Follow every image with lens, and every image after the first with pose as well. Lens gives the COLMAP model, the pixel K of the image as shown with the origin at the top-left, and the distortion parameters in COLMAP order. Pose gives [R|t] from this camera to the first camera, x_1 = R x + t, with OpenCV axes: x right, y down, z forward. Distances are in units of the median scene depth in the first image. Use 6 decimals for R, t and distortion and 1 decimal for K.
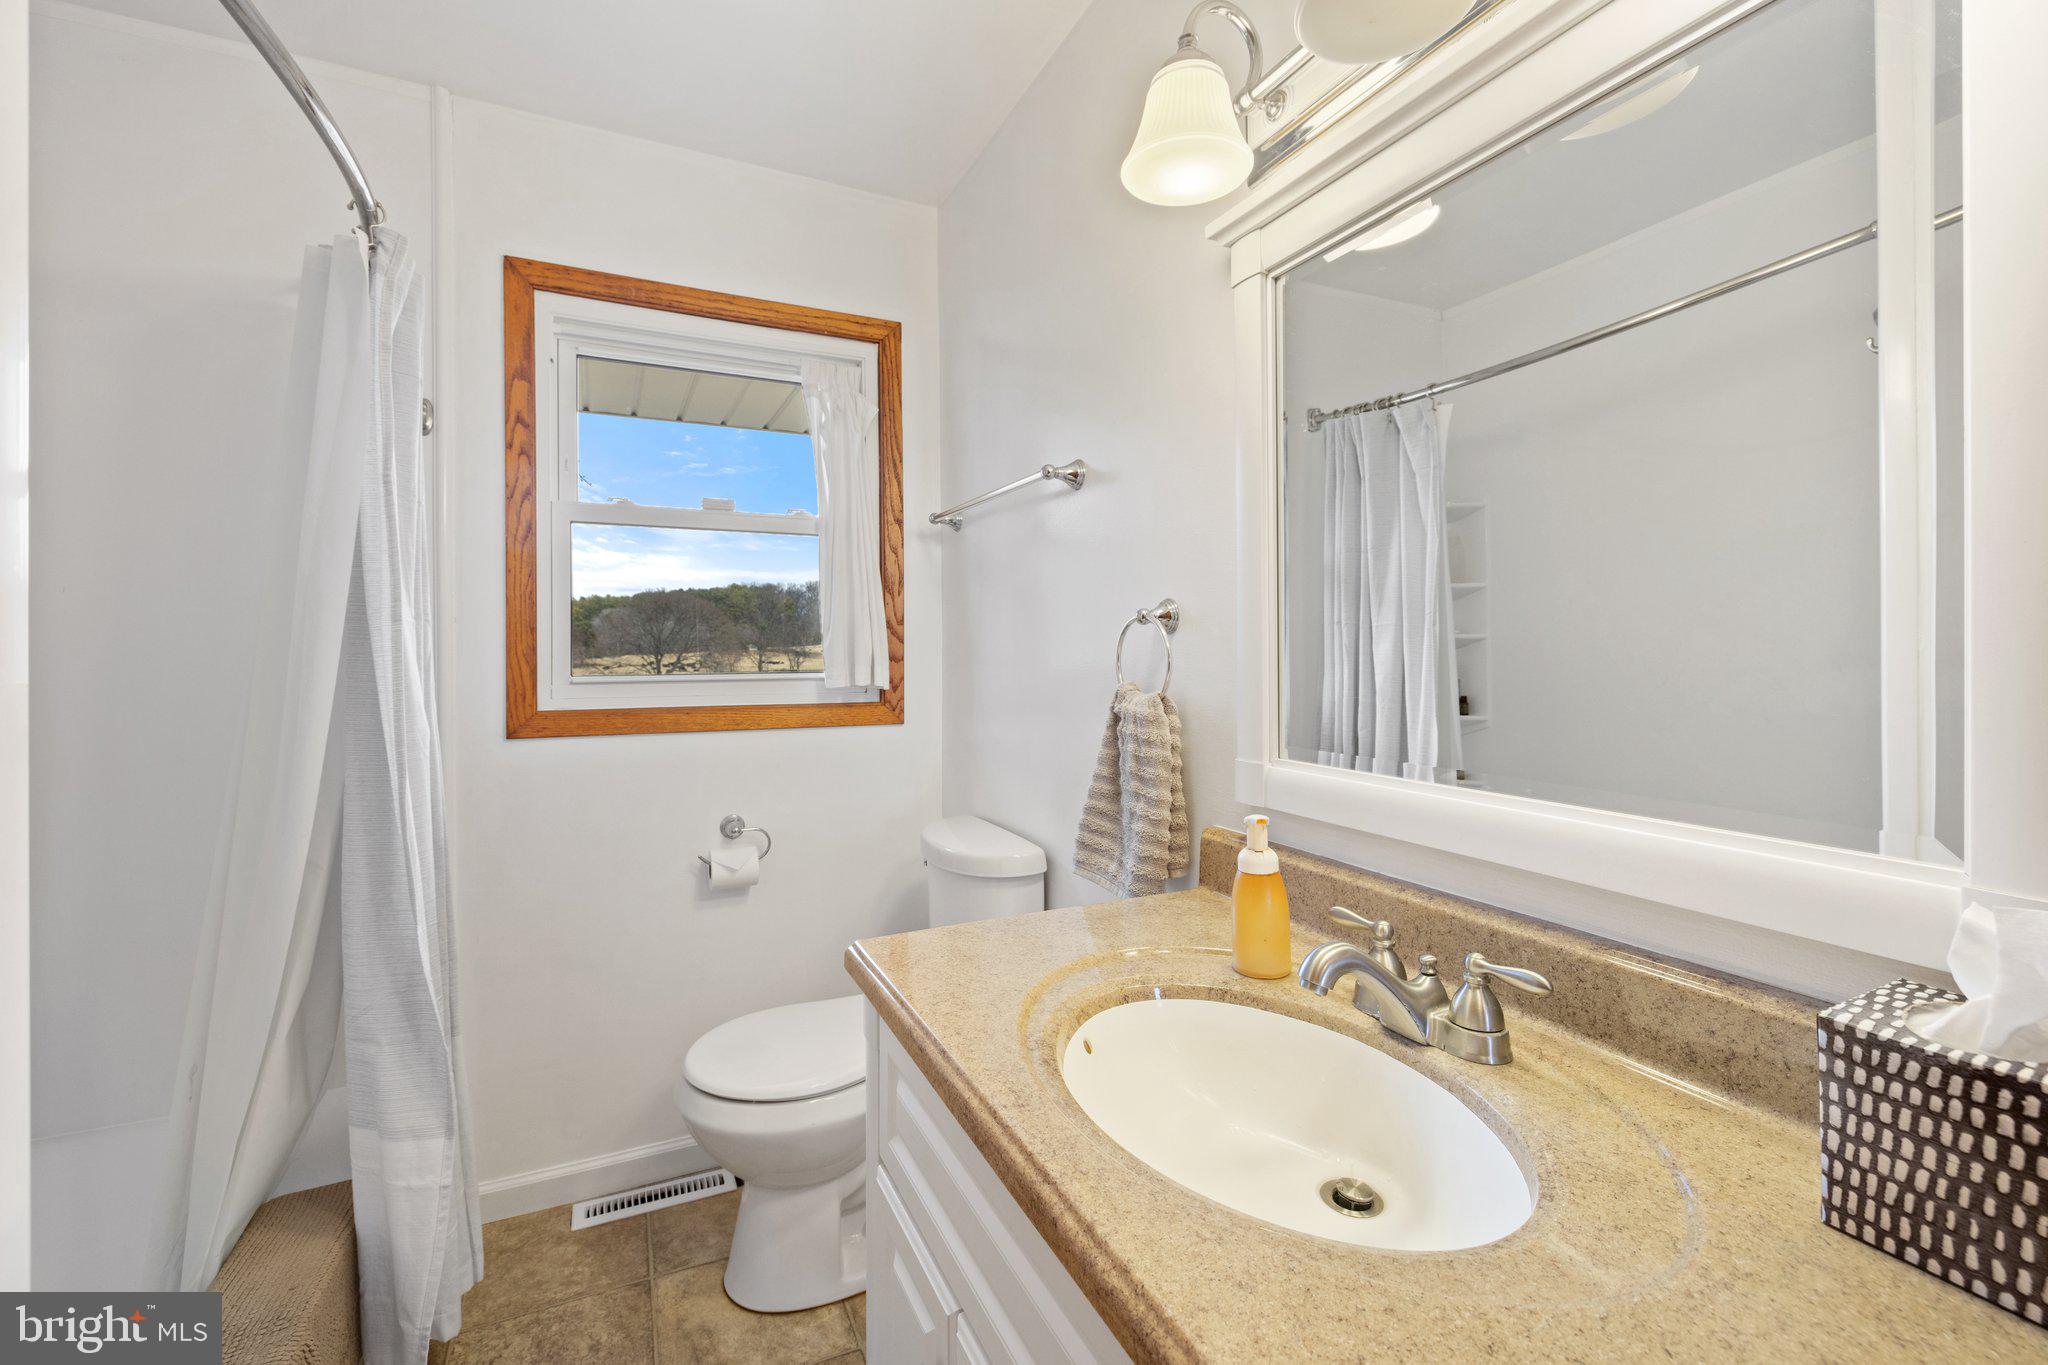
lens RADIAL K [[873.1, 0, 1024.3], [0, 873.1, 671.0], [0, 0, 1]] dist [0.010027, -0.000827]
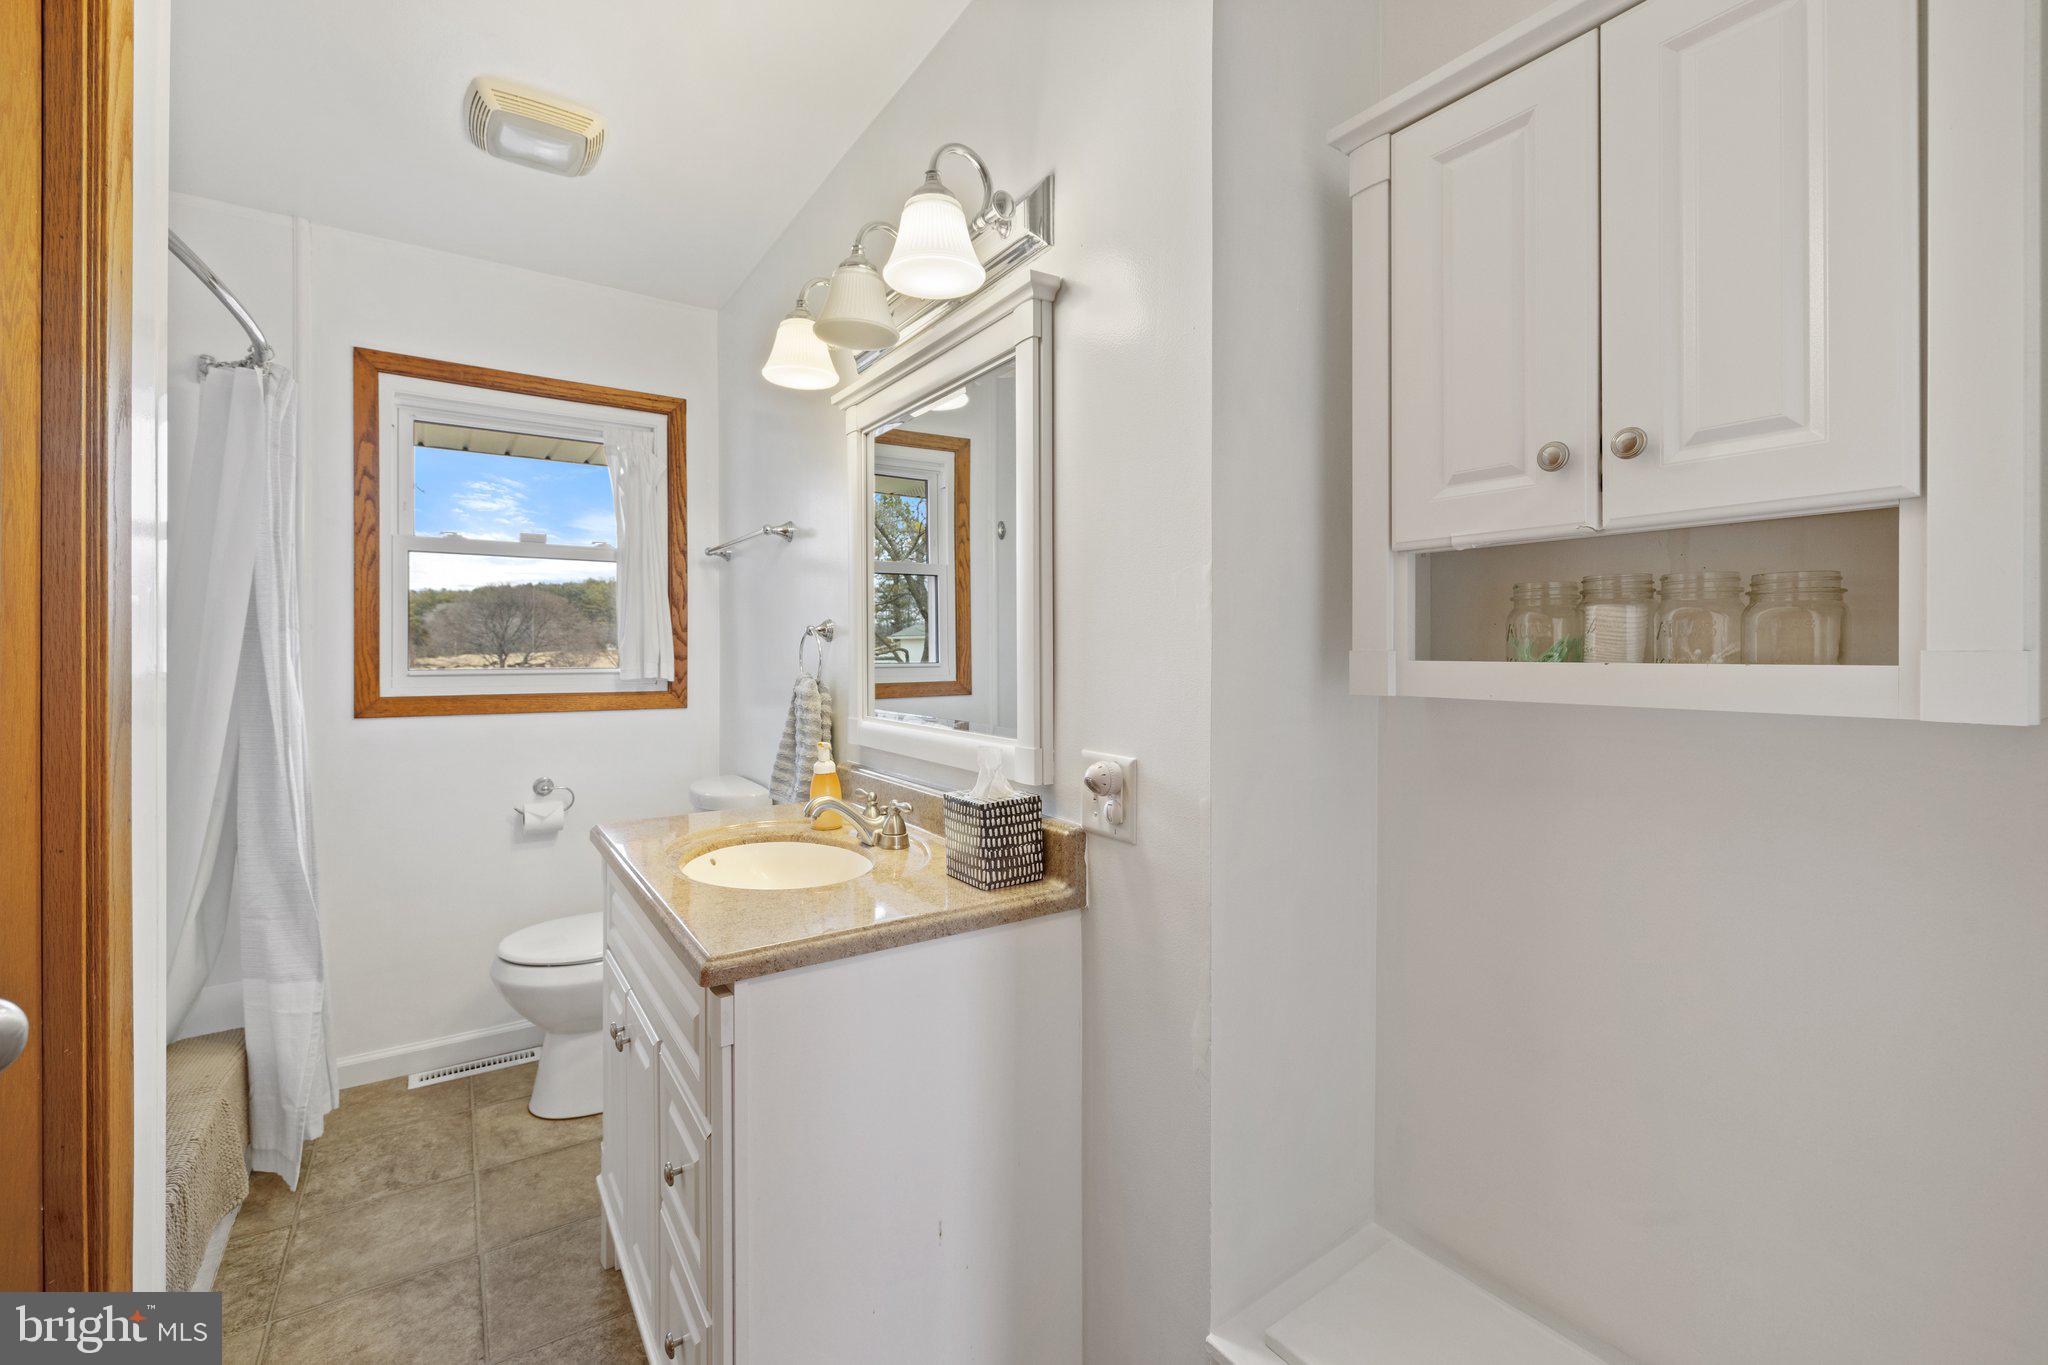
lens RADIAL K [[873.1, 0, 1025.3], [0, 873.1, 669.2], [0, 0, 1]] dist [0.010027, -0.000827]
pose [[0.989932, 0.001291, 0.141540, 0.213465], [-0.000815, 0.999994, -0.003418, 0.008681], [-0.141544, 0.003268, 0.989927, -0.437348]]
